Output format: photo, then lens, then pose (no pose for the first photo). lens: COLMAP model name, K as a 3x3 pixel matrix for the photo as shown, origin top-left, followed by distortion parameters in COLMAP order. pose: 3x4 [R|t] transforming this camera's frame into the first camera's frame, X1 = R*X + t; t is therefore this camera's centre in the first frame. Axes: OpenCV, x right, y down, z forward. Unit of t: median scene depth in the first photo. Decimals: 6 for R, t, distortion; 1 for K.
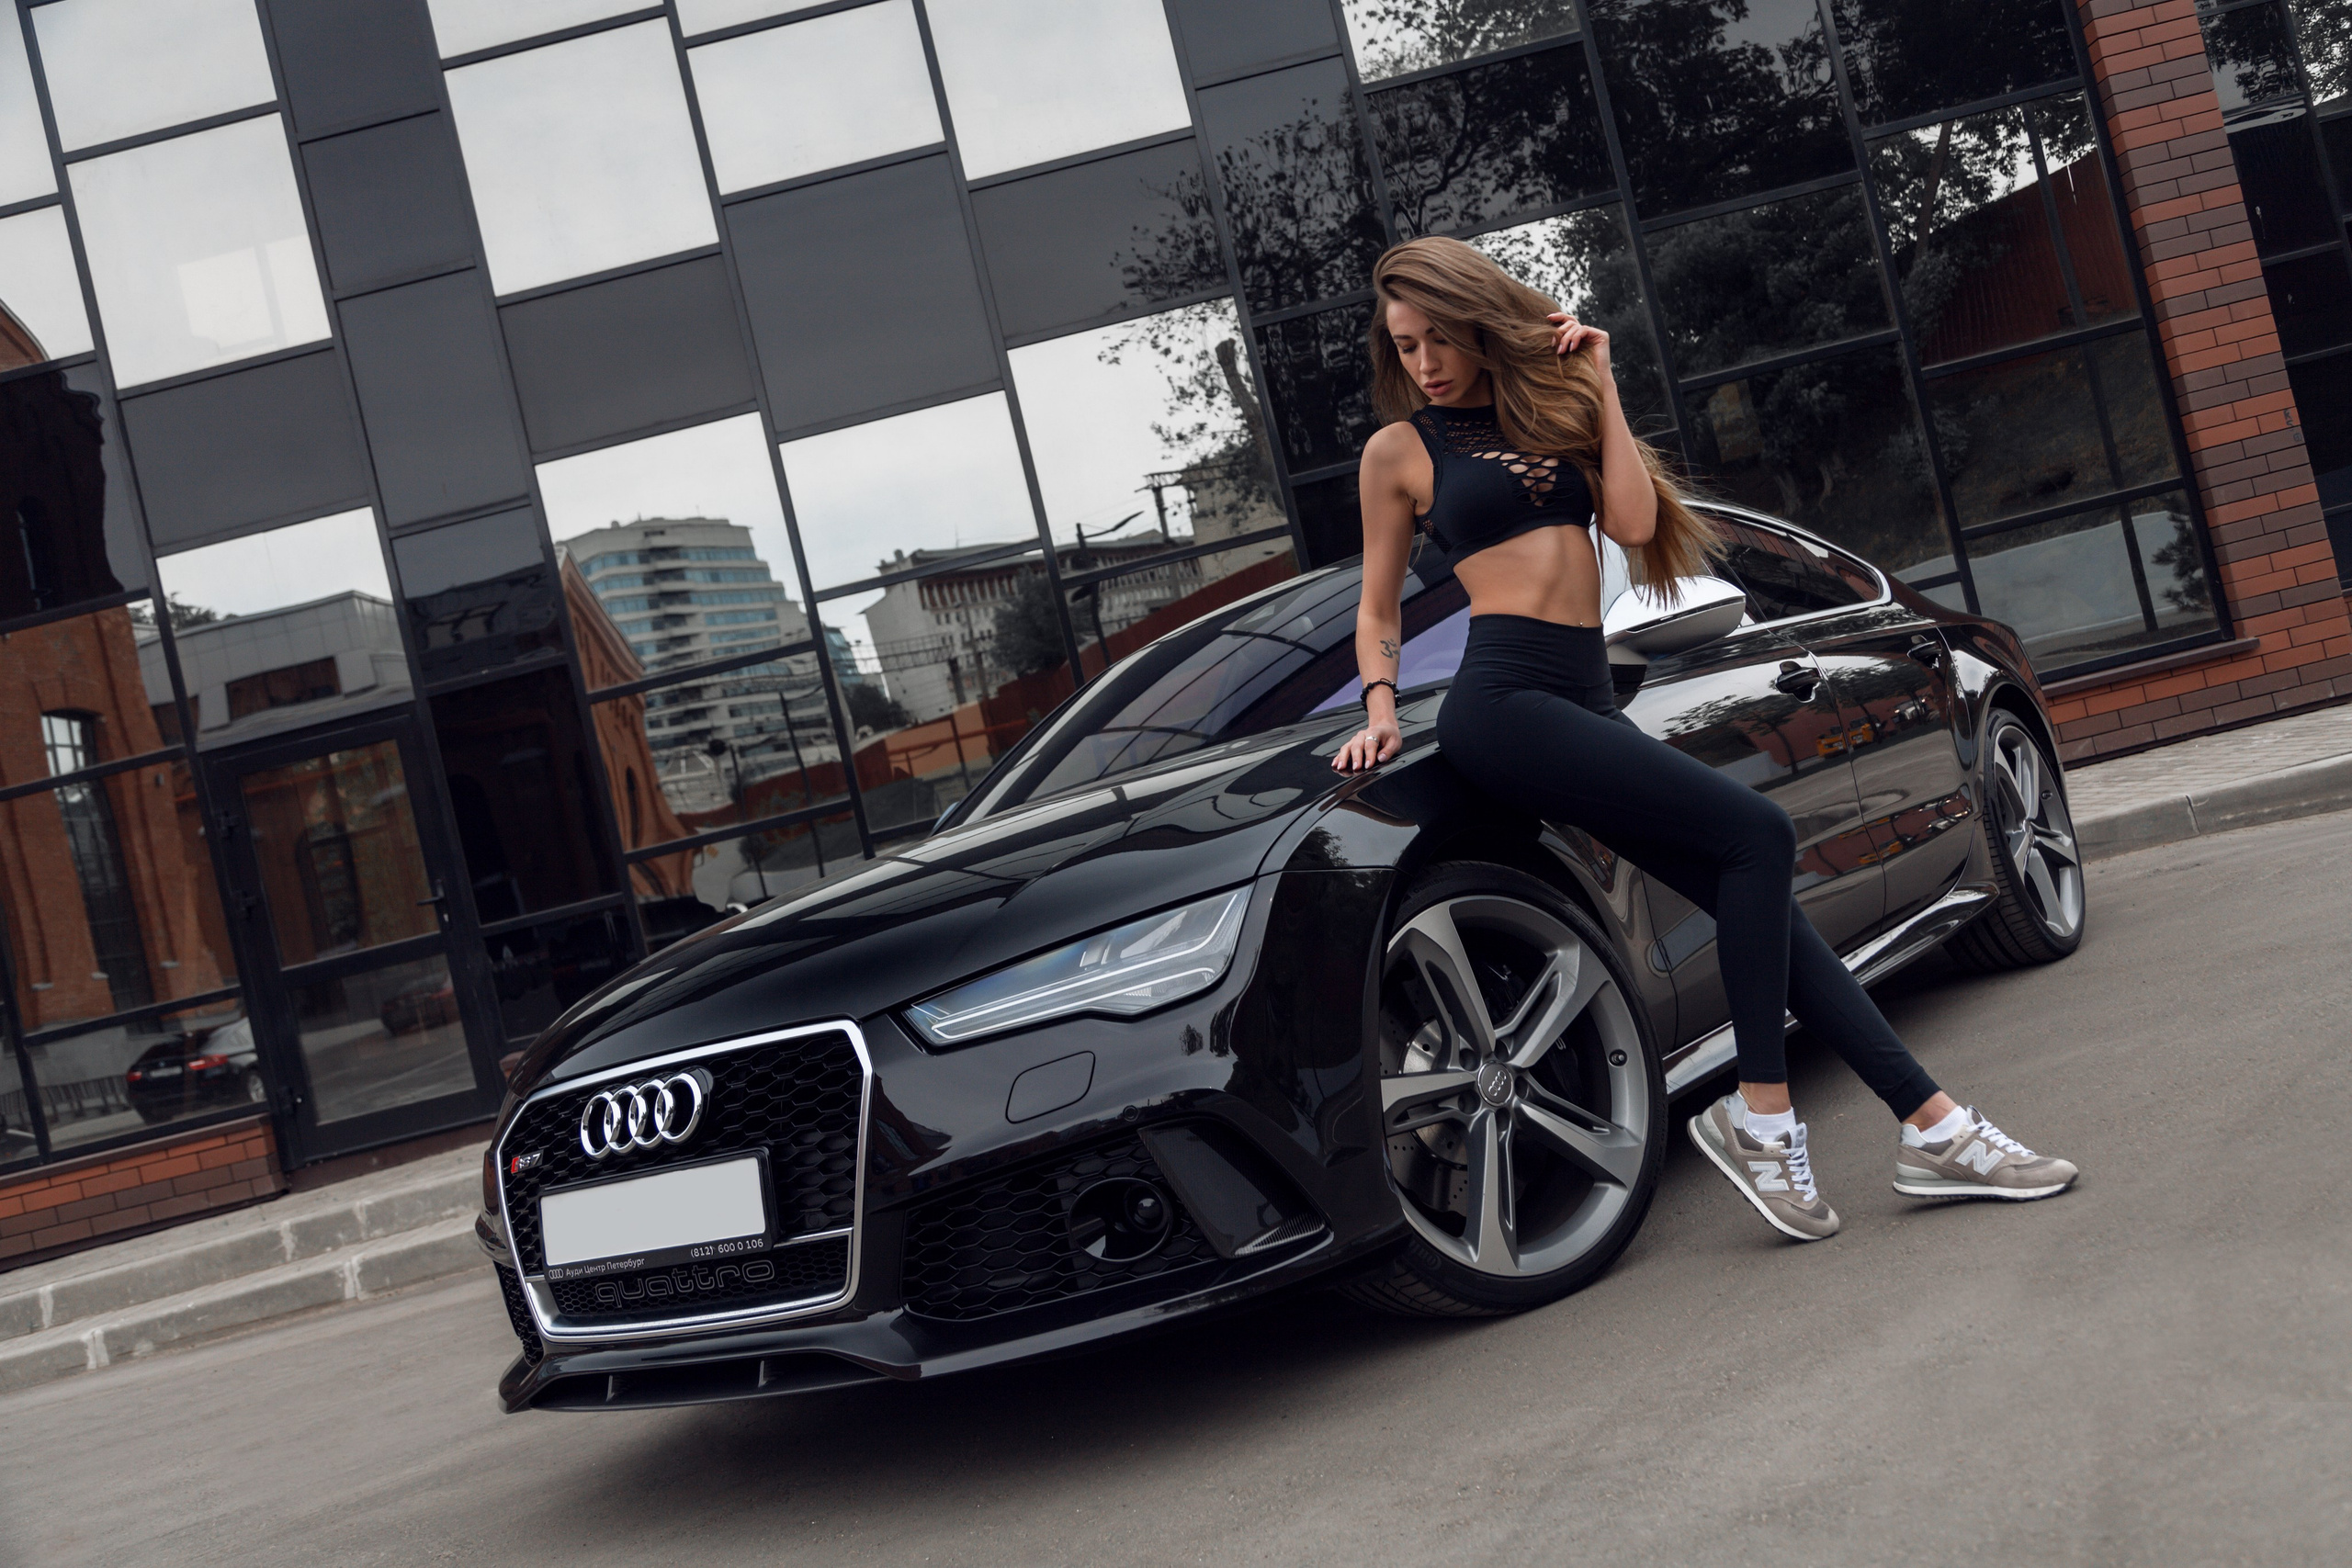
lens RADIAL K [[2091.8, 0, 1240.4], [0, 2091.8, 785.6], [0, 0, 1]] dist [0.004049, -0.226778]
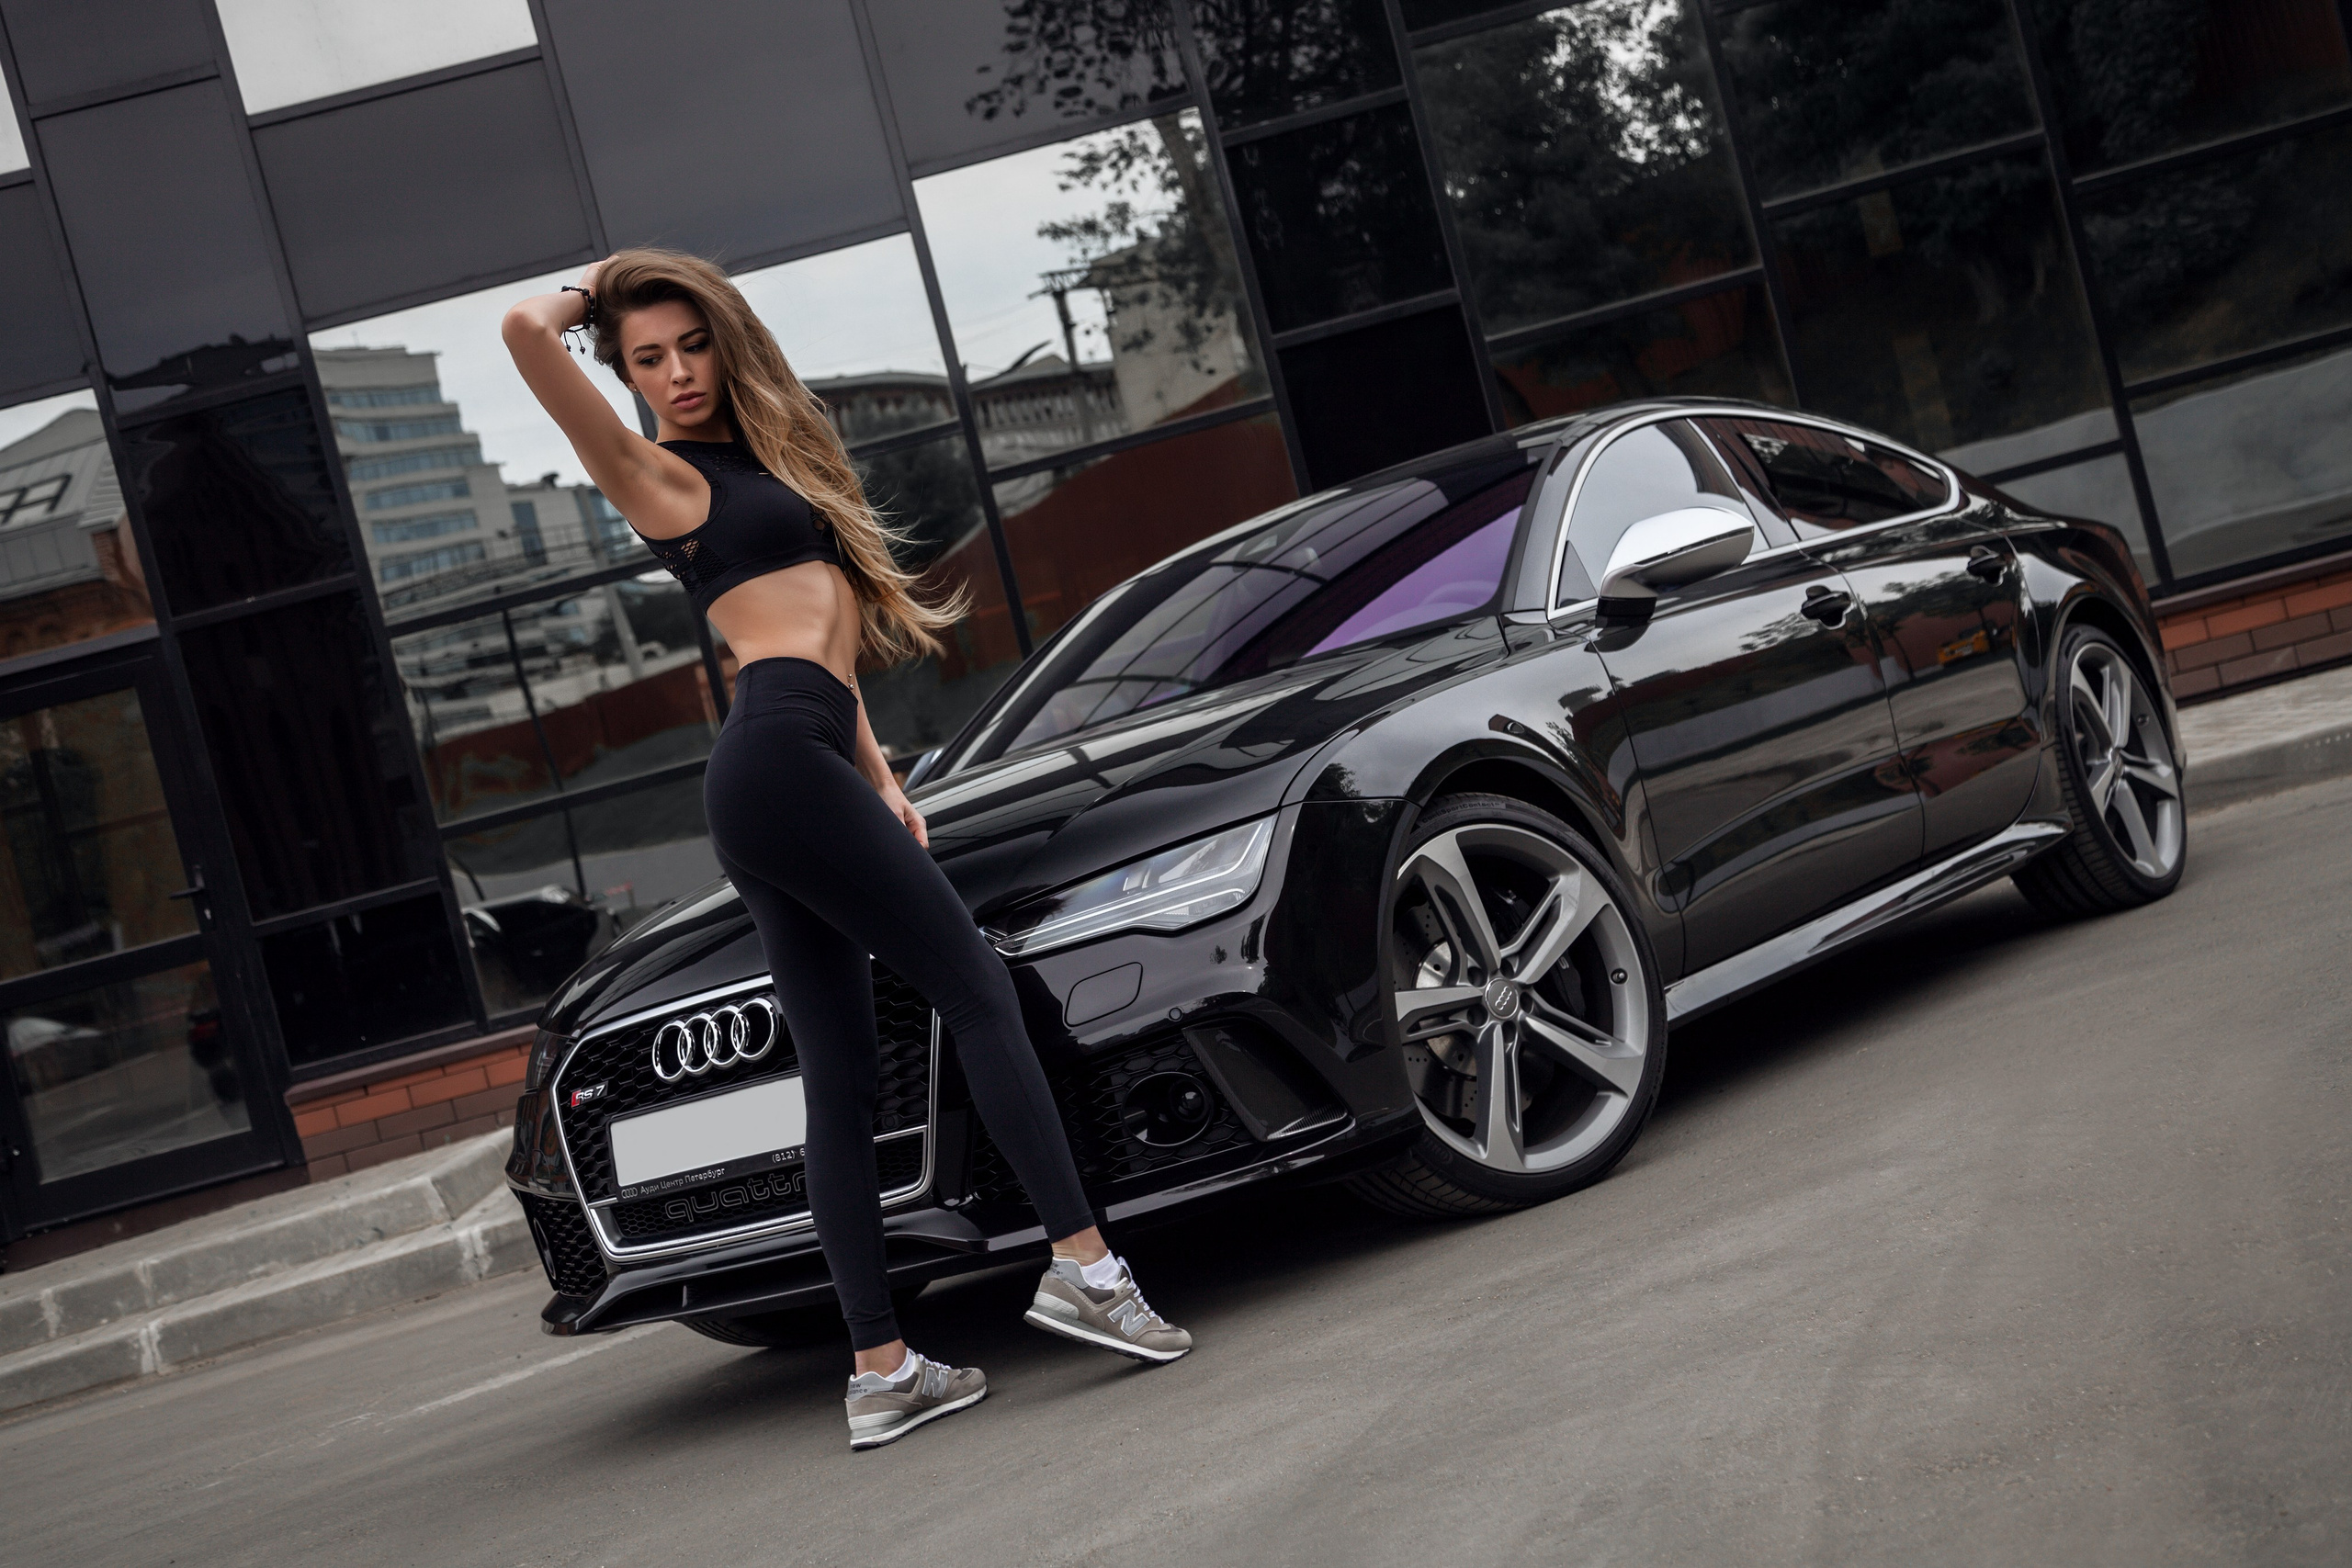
lens RADIAL K [[3198.8, 0, 1234.1], [0, 3198.8, 794.5], [0, 0, 1]] dist [0.021972, 0.043358]
pose [[0.999706, -0.018495, 0.015706, -0.038981], [0.018162, 0.999612, 0.021111, 0.000546], [-0.016090, -0.020820, 0.999654, -0.631750]]
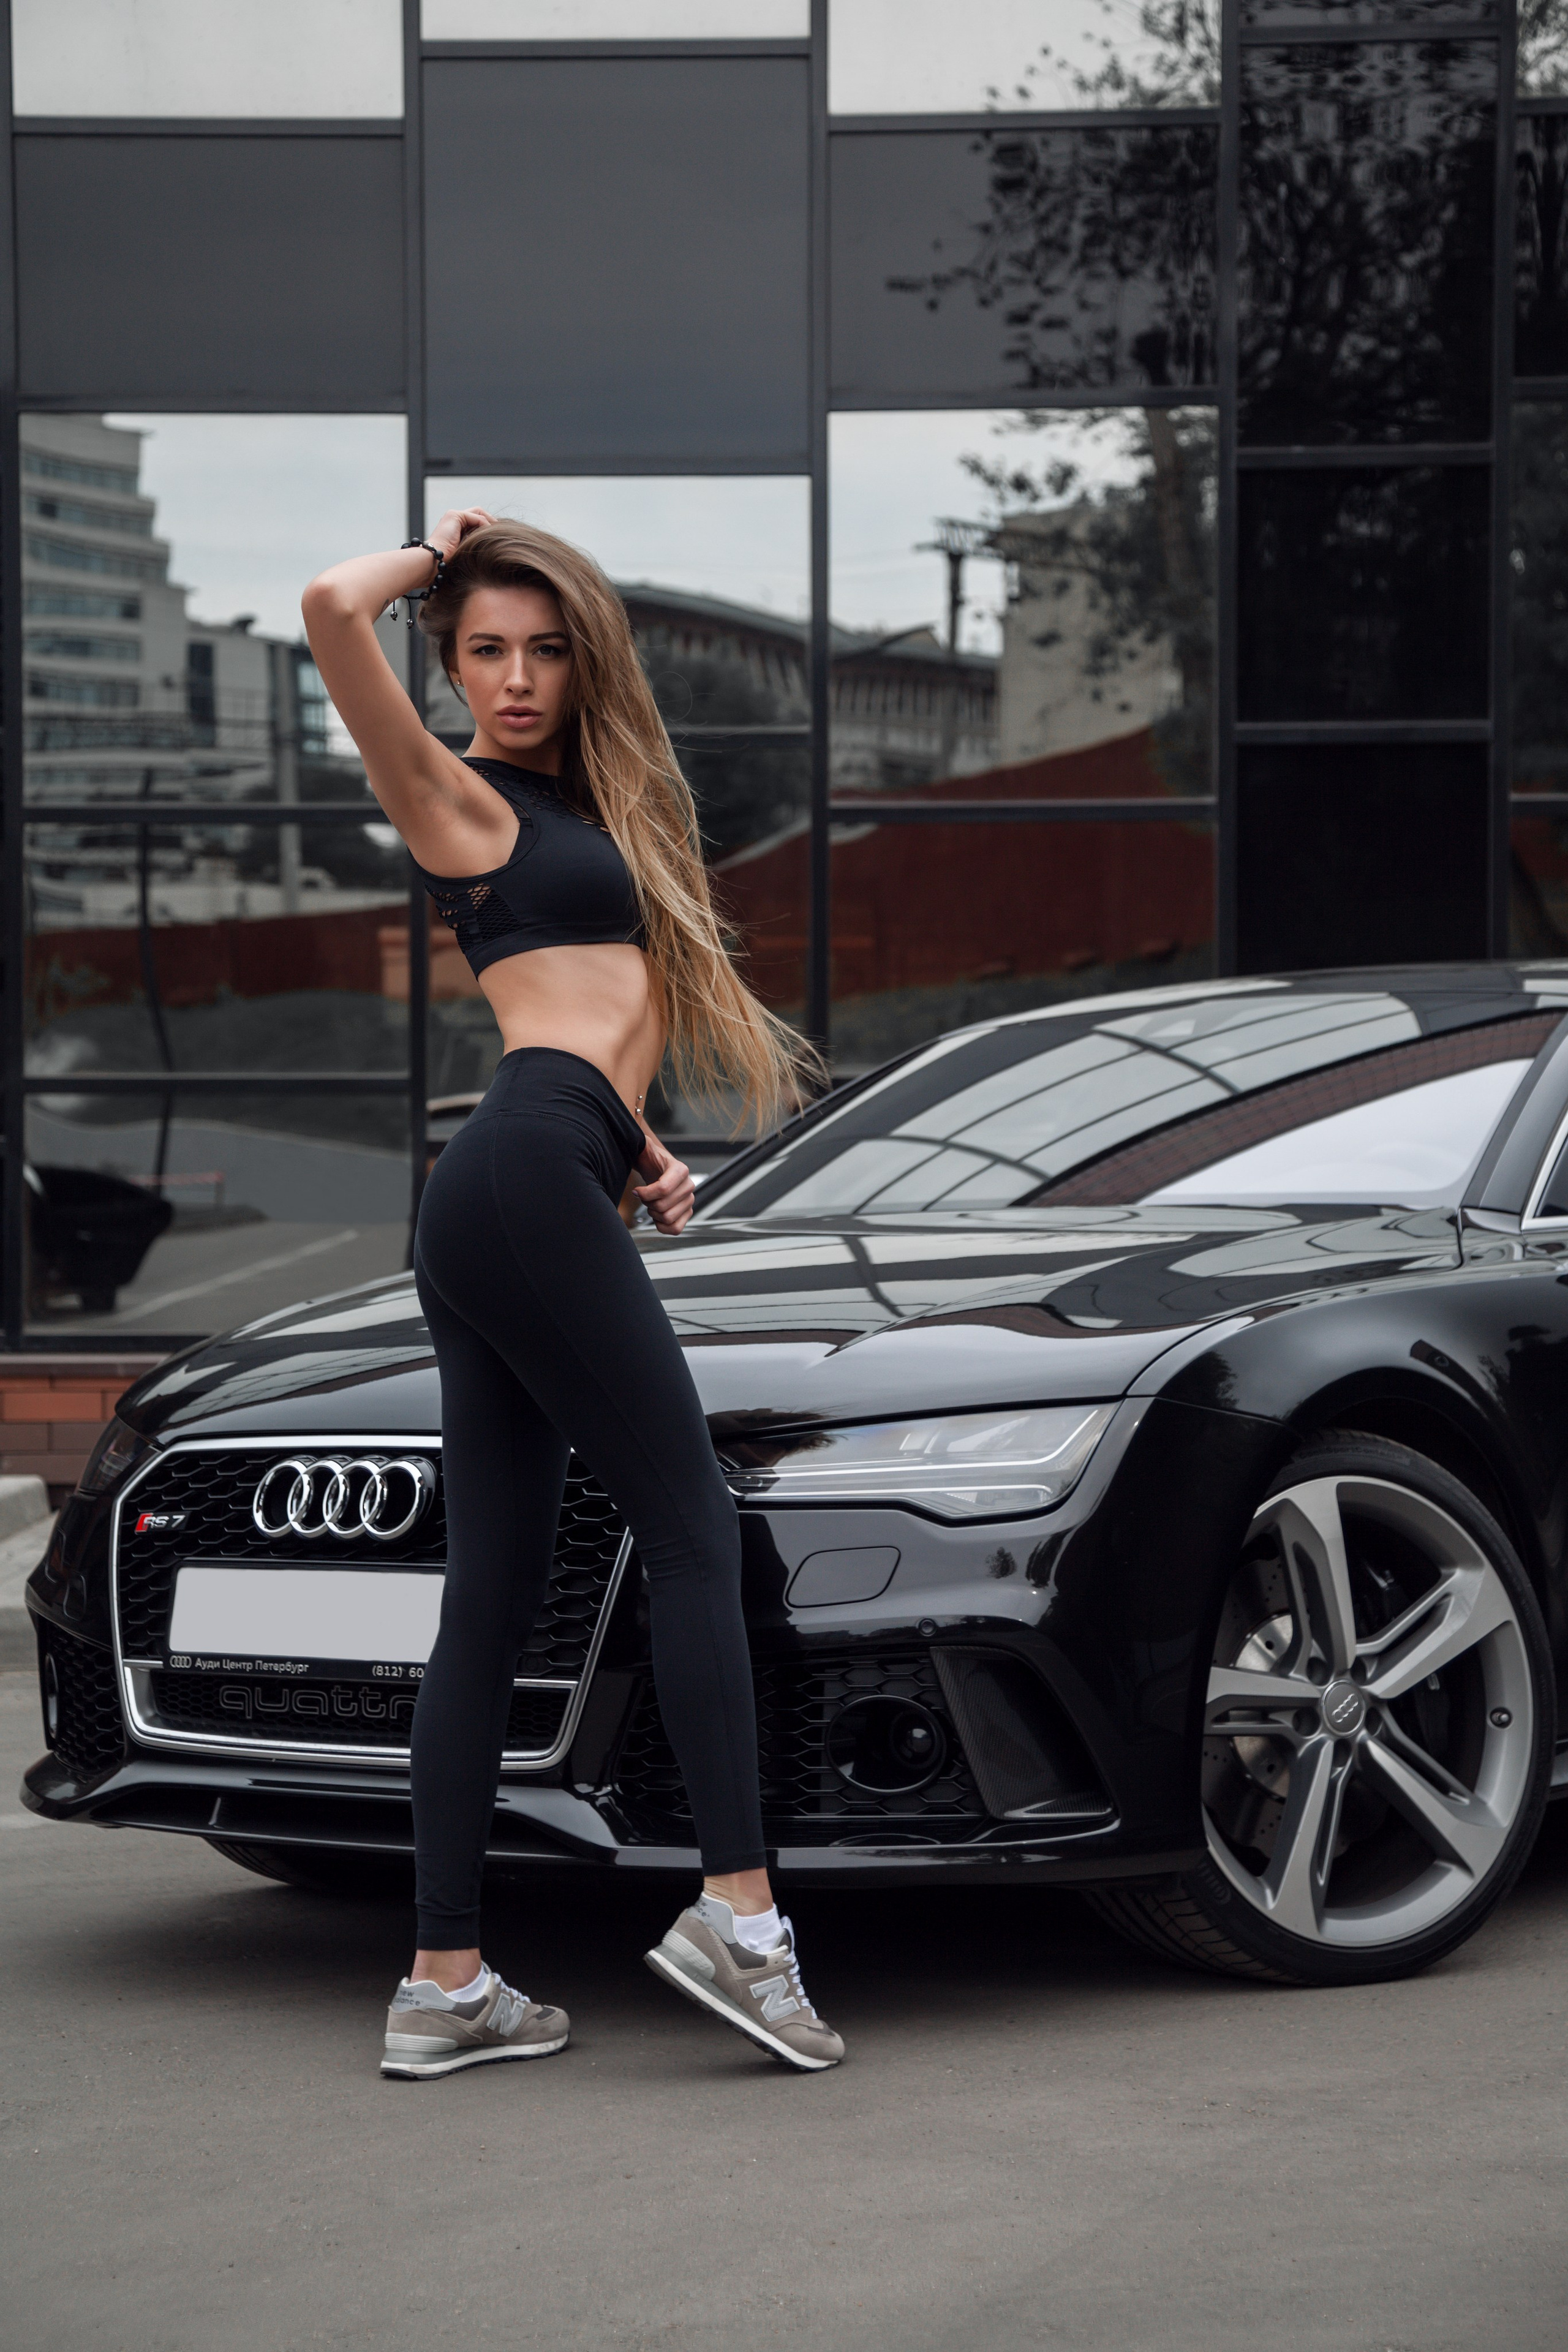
lens RADIAL K [[4216.7, 0, 784.0], [0, 4216.7, 1176.0], [0, 0, 1]] dist [0.157860, 0.107812]
pose [[0.971639, 0.233208, -0.039128, -0.073162], [-0.232655, 0.972389, 0.018206, -0.038531], [0.042293, -0.008586, 0.999068, -0.654913]]
